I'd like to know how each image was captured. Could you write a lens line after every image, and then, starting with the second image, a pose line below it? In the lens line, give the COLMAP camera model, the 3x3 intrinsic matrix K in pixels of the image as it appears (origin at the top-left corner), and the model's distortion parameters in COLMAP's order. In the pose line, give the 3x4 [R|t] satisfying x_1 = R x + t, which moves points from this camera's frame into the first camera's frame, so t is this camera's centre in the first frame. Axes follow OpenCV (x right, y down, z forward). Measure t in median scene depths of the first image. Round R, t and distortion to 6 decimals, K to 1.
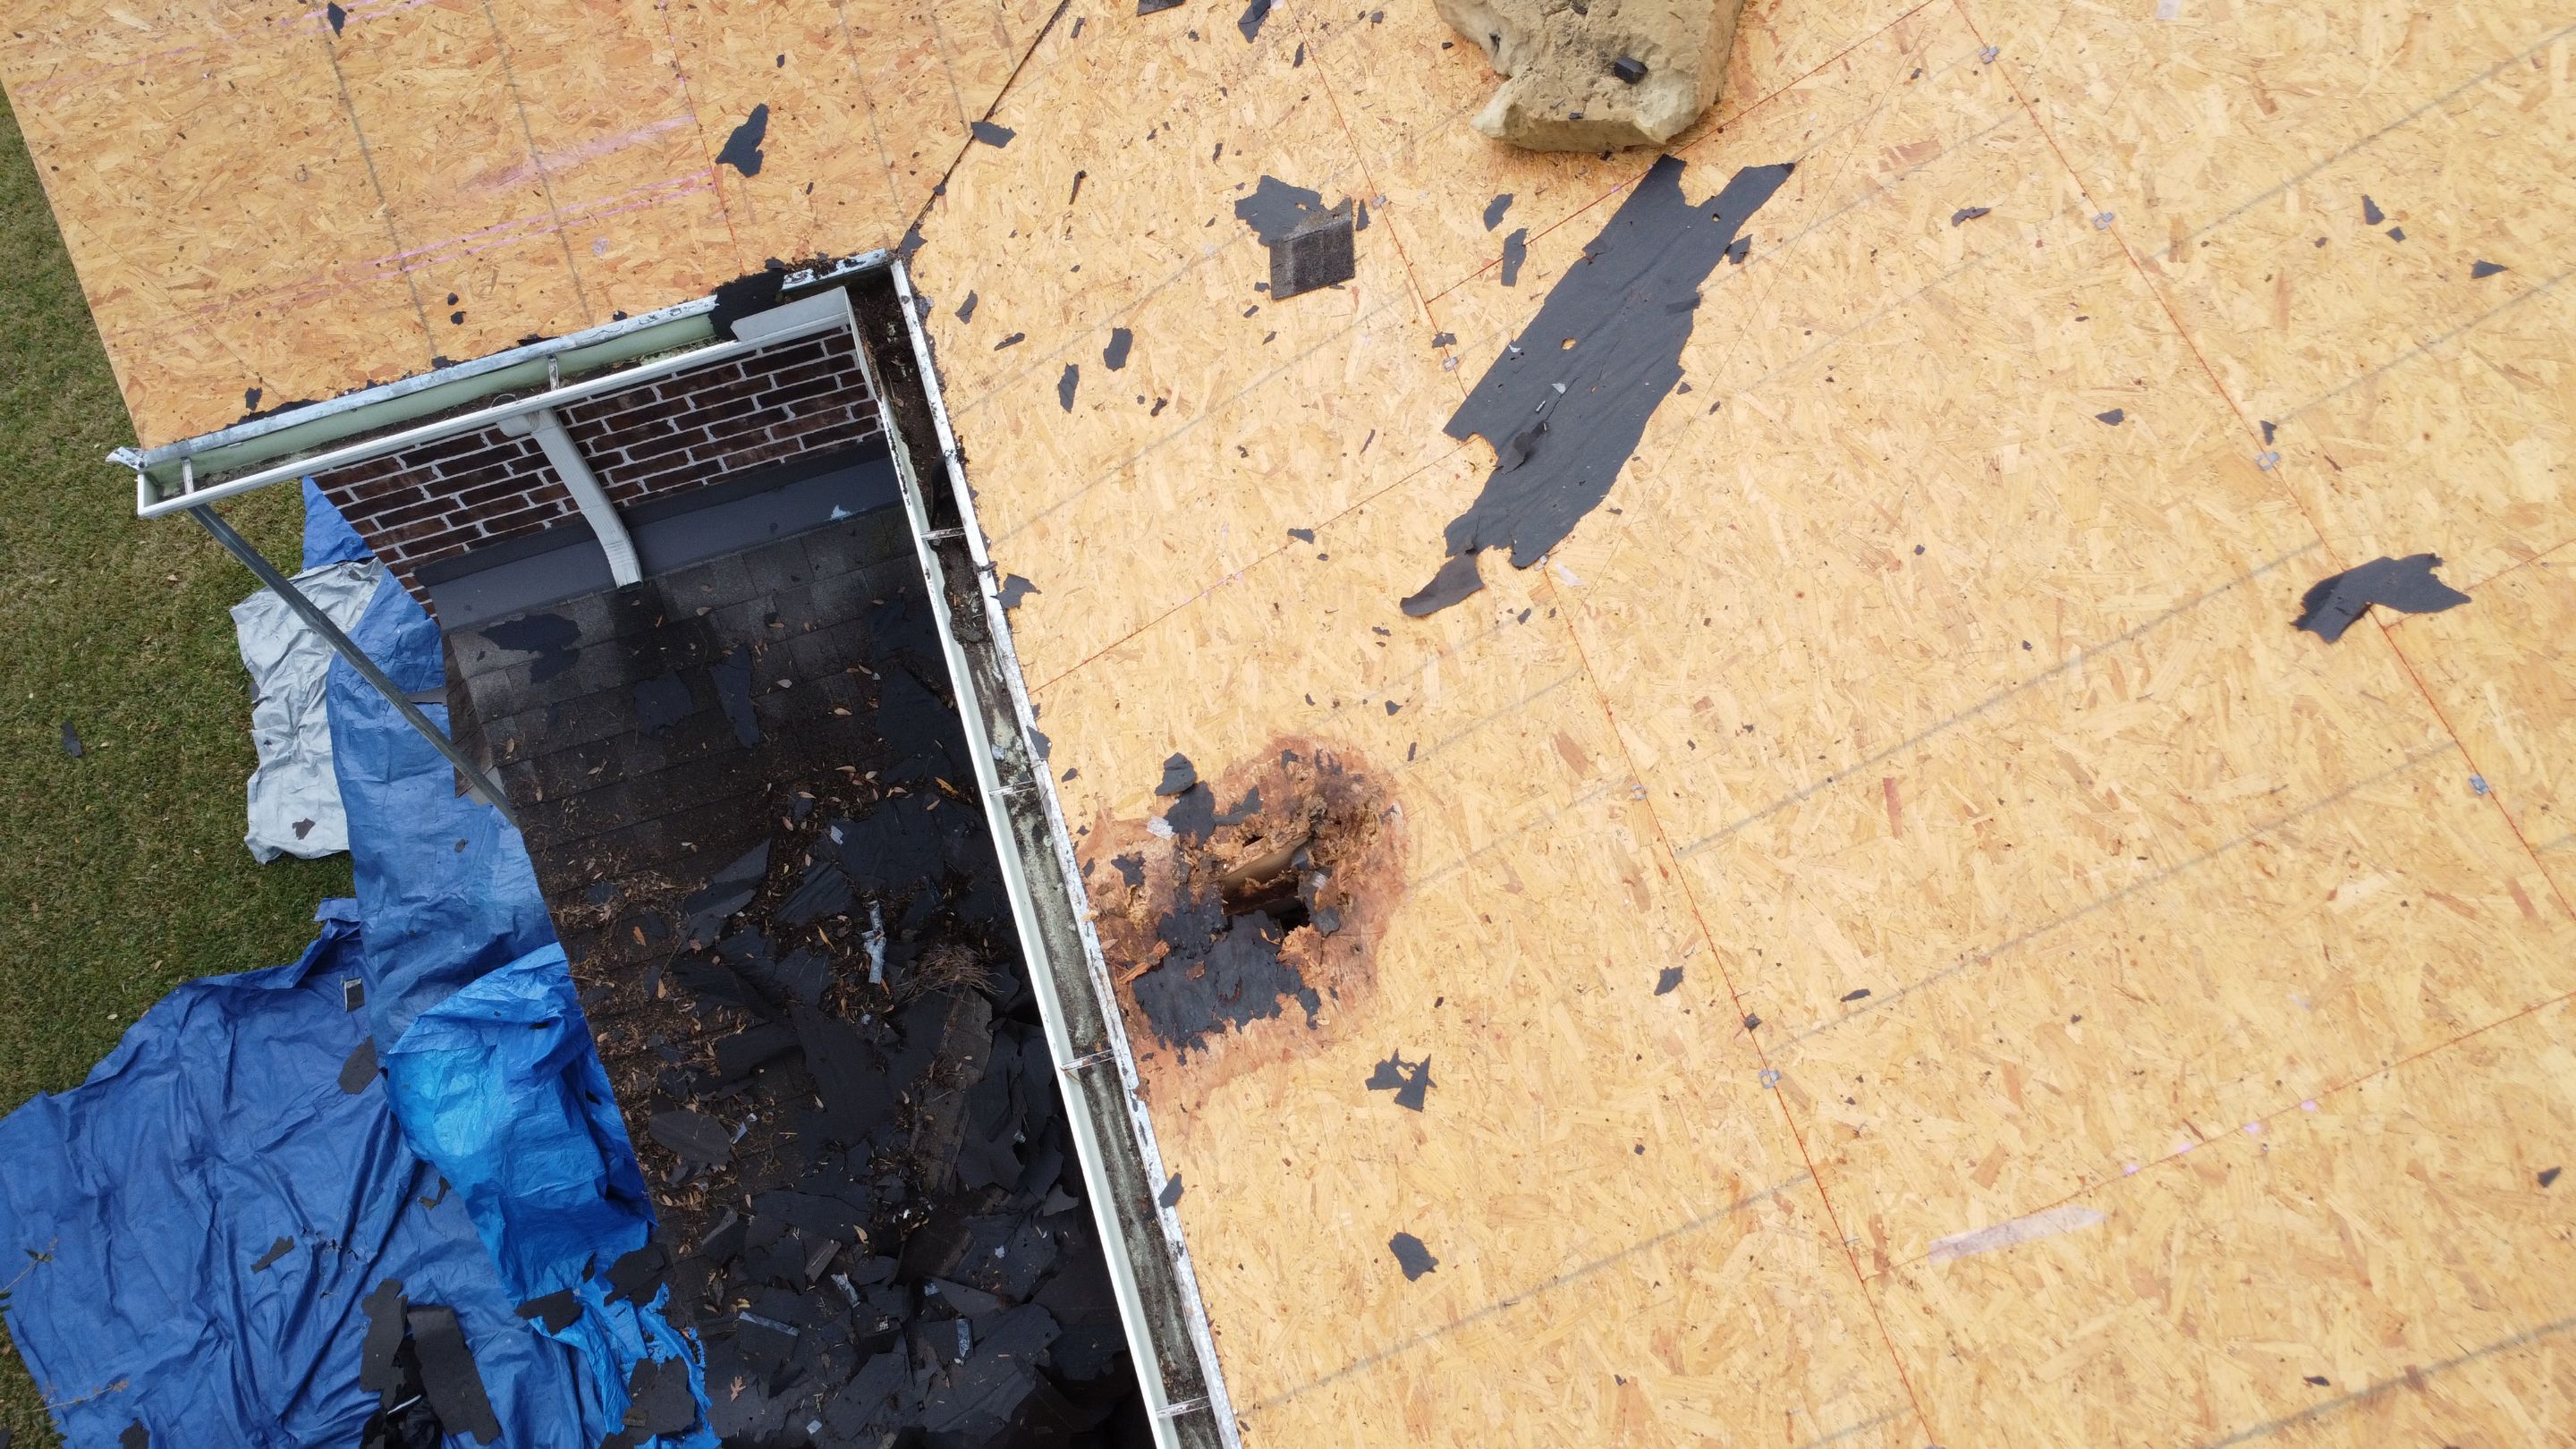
lens RADIAL K [[1868.1, 0, 1284.1], [0, 1868.1, 697.2], [0, 0, 1]] dist [-0.010415, -0.033647]
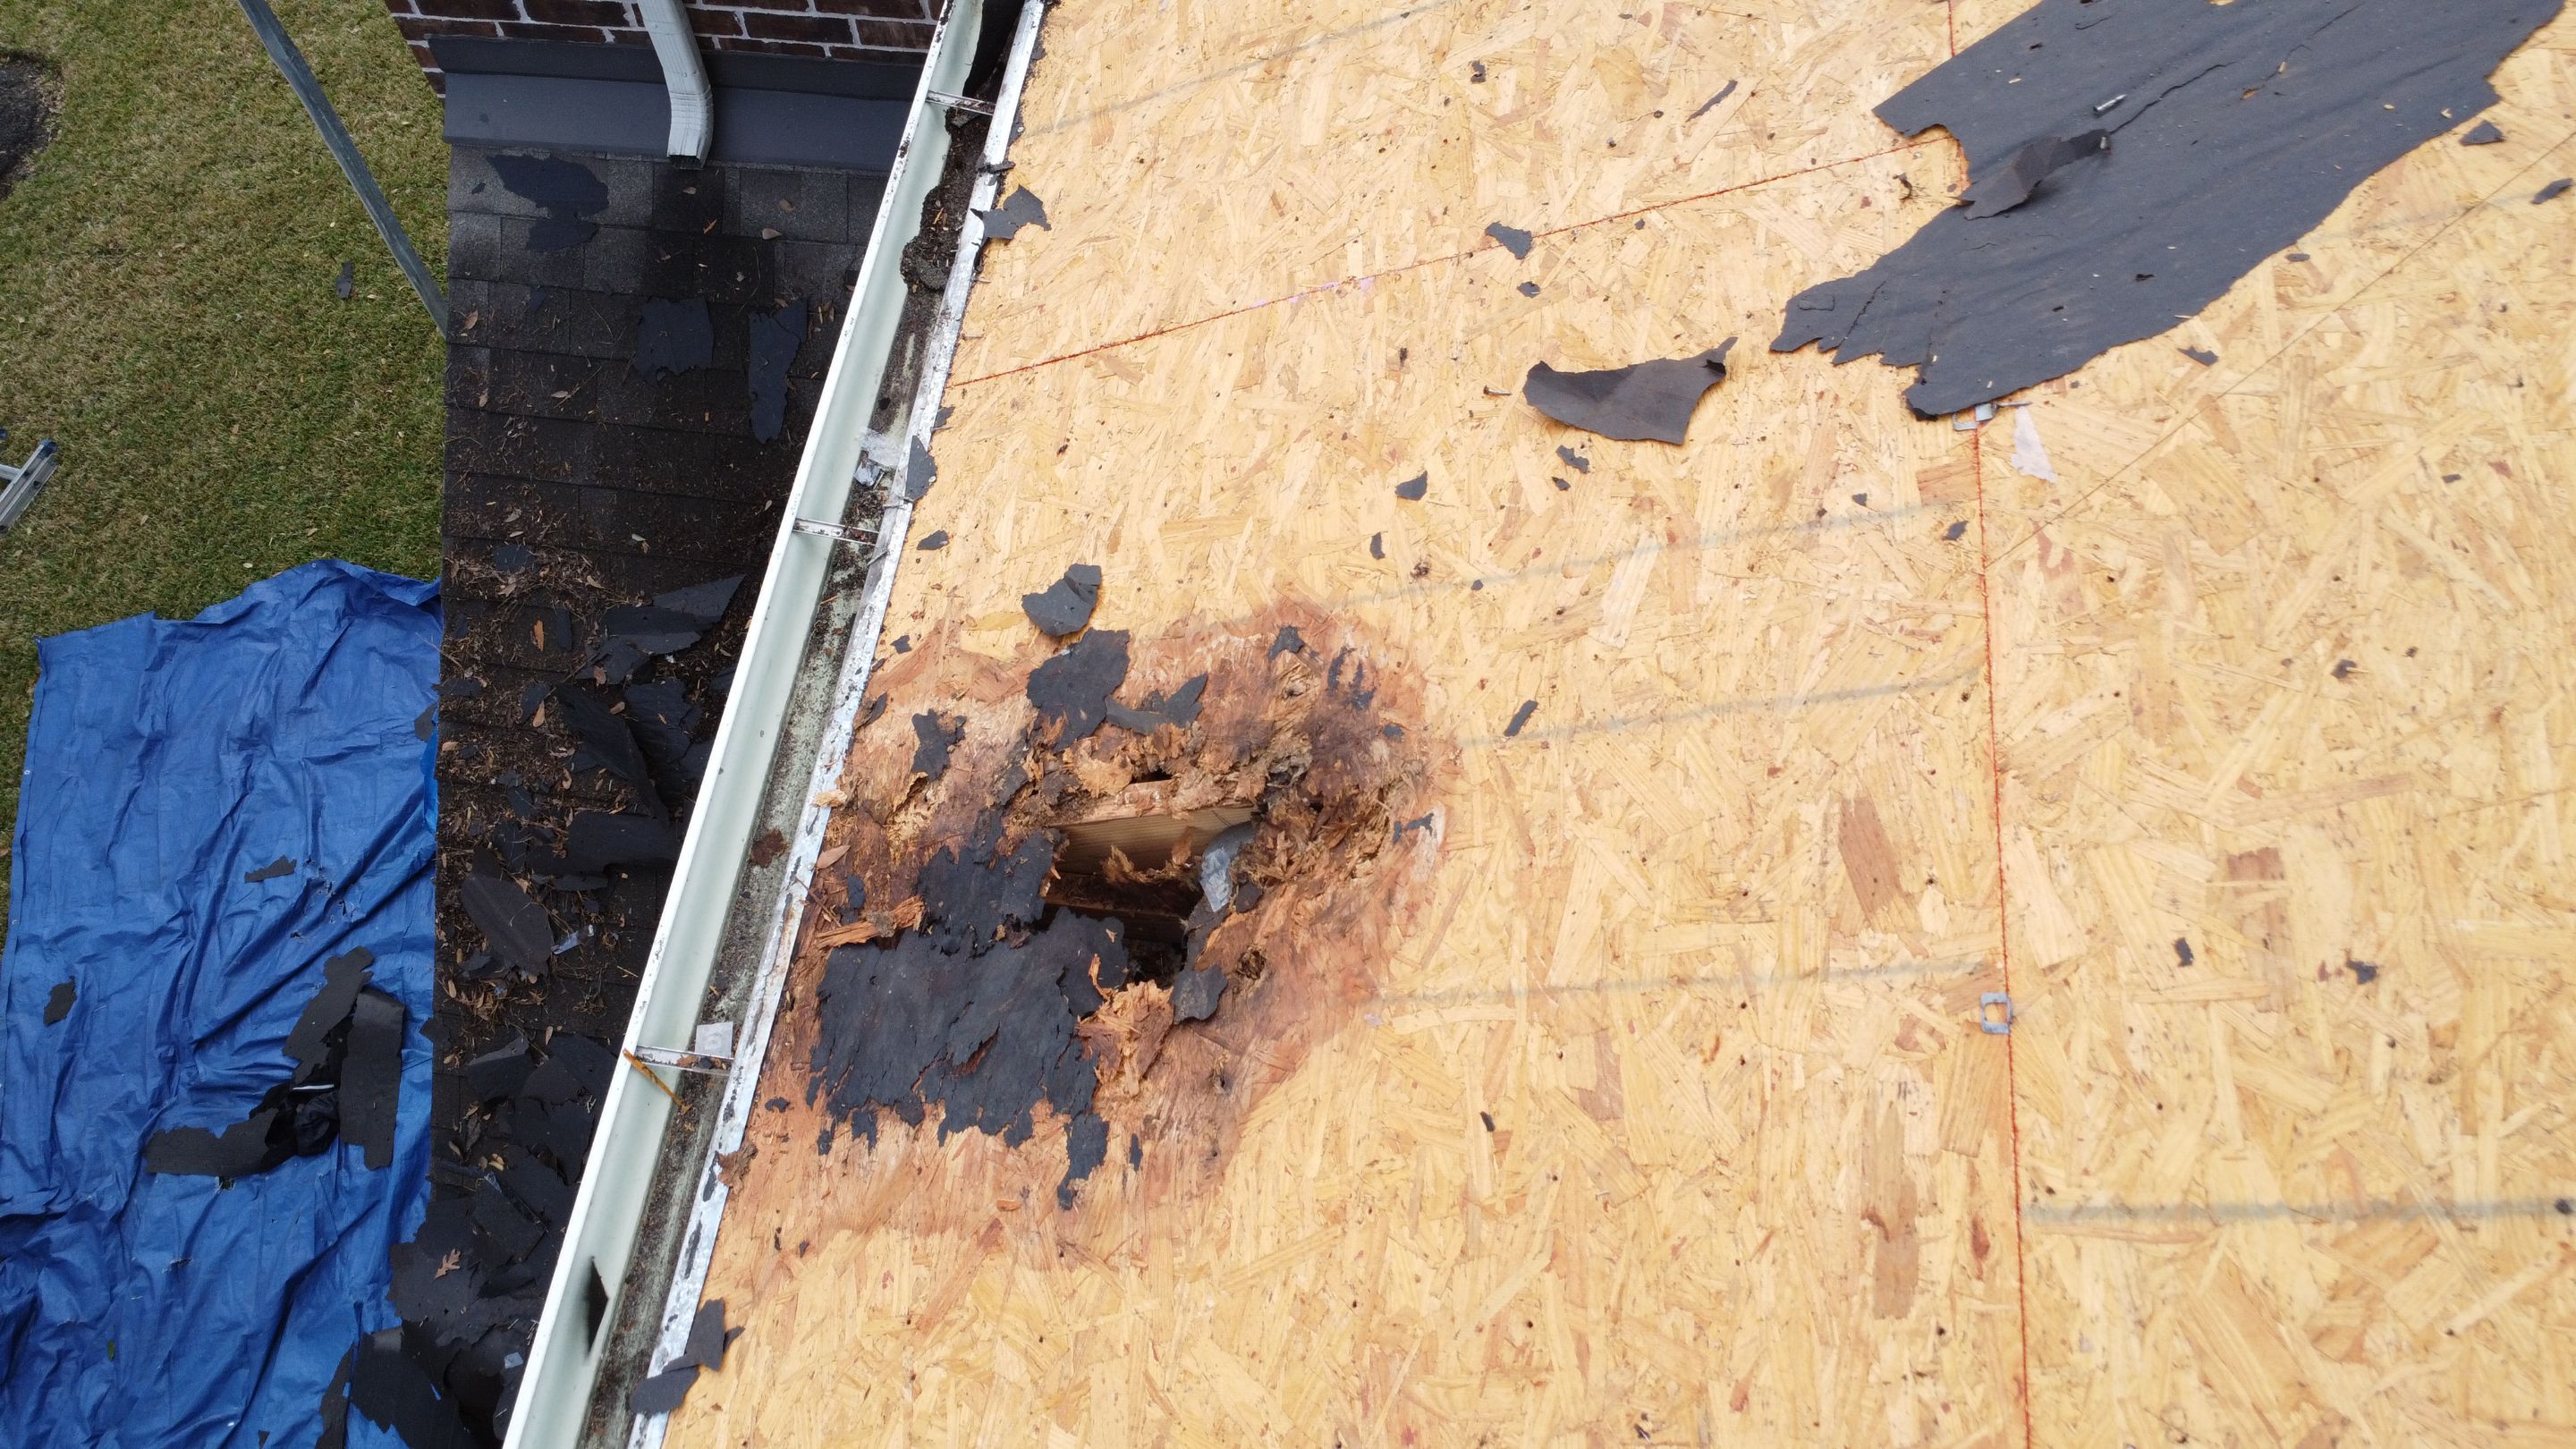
lens RADIAL K [[1868.1, 0, 1284.1], [0, 1868.1, 697.2], [0, 0, 1]] dist [-0.010415, -0.033647]
pose [[0.906665, 0.374111, -0.194933, 0.096529], [-0.375383, 0.926324, 0.031814, 0.029898], [0.192473, 0.044330, 0.980301, 0.531434]]
